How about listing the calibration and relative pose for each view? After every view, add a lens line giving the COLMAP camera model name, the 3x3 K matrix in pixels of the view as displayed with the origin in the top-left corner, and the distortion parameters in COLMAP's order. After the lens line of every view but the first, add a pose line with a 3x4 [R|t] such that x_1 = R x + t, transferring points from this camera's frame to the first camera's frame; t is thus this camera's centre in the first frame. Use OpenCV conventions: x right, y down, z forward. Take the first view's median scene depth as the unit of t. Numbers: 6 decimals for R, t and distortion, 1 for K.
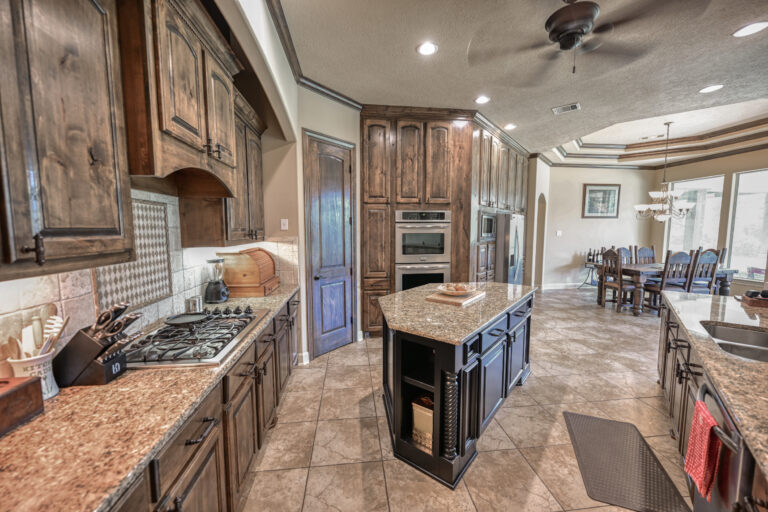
lens RADIAL K [[305.5, 0, 384.0], [0, 305.5, 256.0], [0, 0, 1]] dist [0.000705, -0.000076]
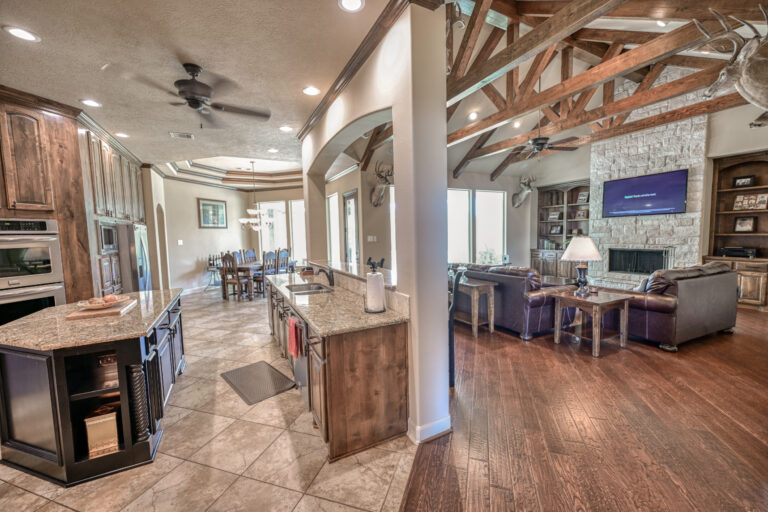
lens RADIAL K [[305.5, 0, 384.0], [0, 305.5, 256.0], [0, 0, 1]] dist [0.000705, -0.000076]
pose [[0.419669, -0.078865, 0.904245, -0.146343], [0.105754, 0.993682, 0.037584, 0.011368], [-0.901495, 0.079855, 0.425358, -0.132589]]
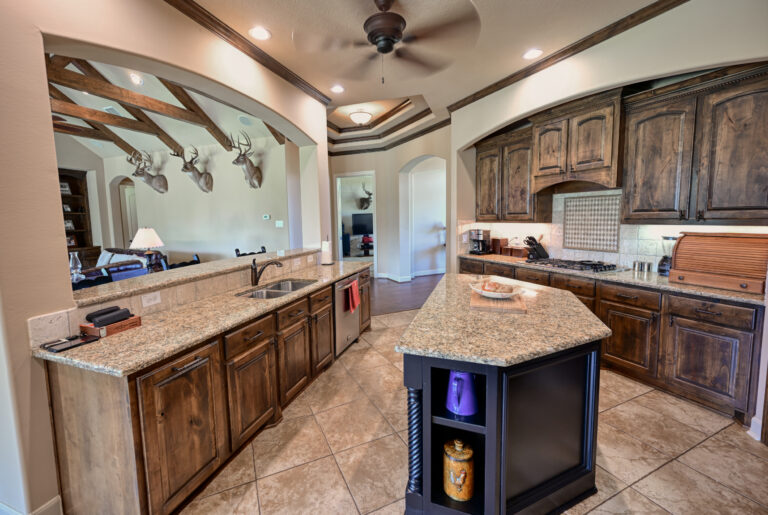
lens RADIAL K [[311.1, 0, 380.3], [0, 311.1, 244.9], [0, 0, 1]] dist [0.000057, -0.000187]
pose [[-0.942440, 0.055534, -0.329732, 0.468834], [-0.005027, 0.983647, 0.180037, -0.091349], [0.334338, 0.171331, -0.926749, 0.975795]]
